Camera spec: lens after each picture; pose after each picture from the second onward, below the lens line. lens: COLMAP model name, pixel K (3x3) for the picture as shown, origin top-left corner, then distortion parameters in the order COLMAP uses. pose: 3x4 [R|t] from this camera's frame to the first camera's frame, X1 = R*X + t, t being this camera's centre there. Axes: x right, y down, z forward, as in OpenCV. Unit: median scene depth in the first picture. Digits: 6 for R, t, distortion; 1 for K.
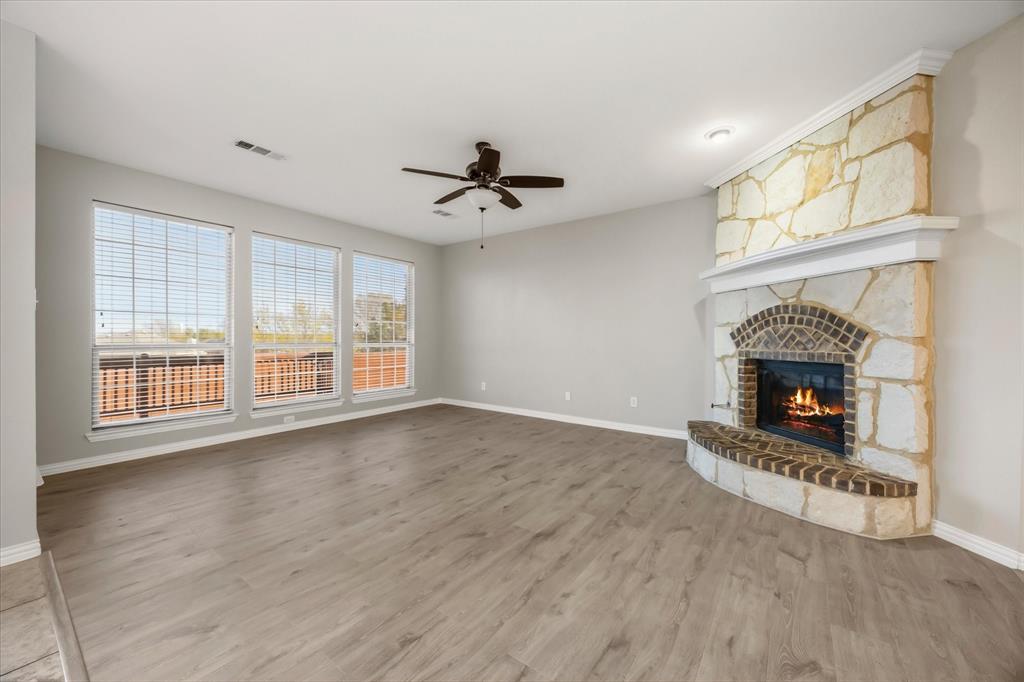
lens RADIAL K [[390.8, 0, 509.6], [0, 390.8, 340.1], [0, 0, 1]] dist [0.001191, -0.000050]
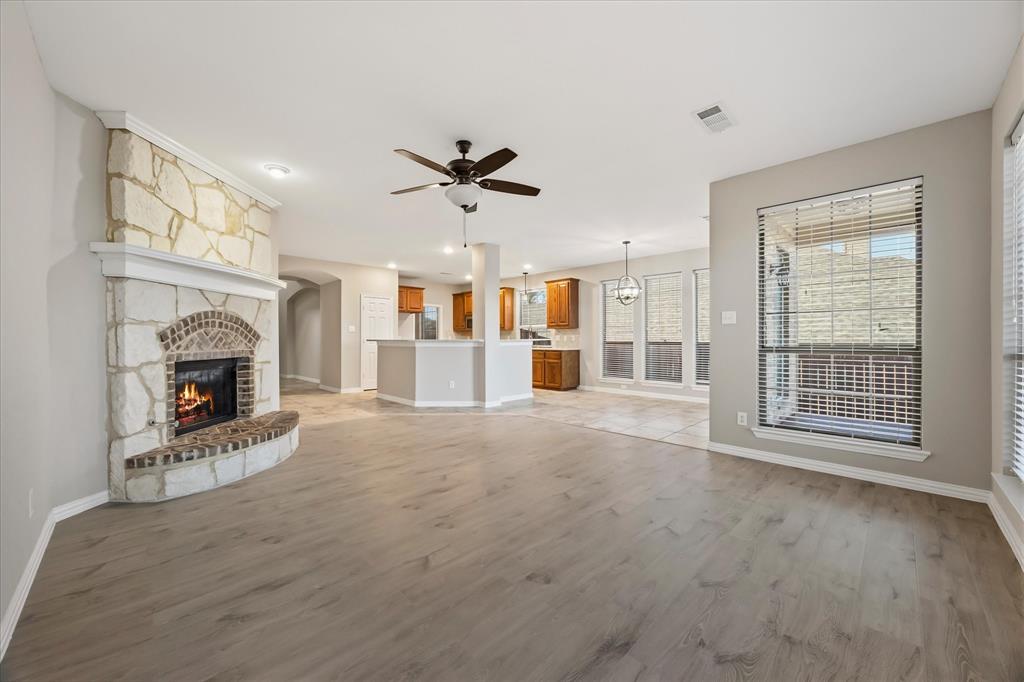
lens RADIAL K [[390.8, 0, 514.6], [0, 390.8, 338.9], [0, 0, 1]] dist [0.001191, -0.000050]
pose [[-0.991066, 0.000012, 0.133371, -0.312257], [0.000355, 0.999997, 0.002547, -0.009766], [-0.133371, 0.002572, -0.991063, 1.892194]]
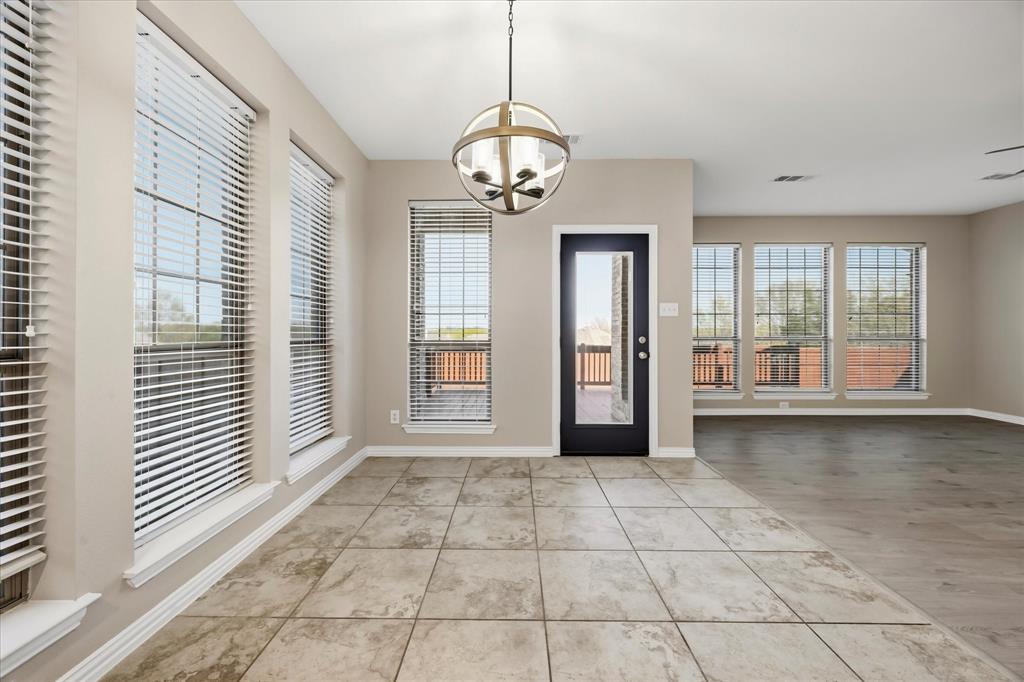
lens RADIAL K [[390.8, 0, 510.2], [0, 390.8, 335.0], [0, 0, 1]] dist [0.001191, -0.000050]
pose [[0.586713, 0.002879, -0.809790, -0.186798], [-0.001723, 0.999996, 0.002306, 0.001348], [0.809793, 0.000042, 0.586716, -0.471462]]
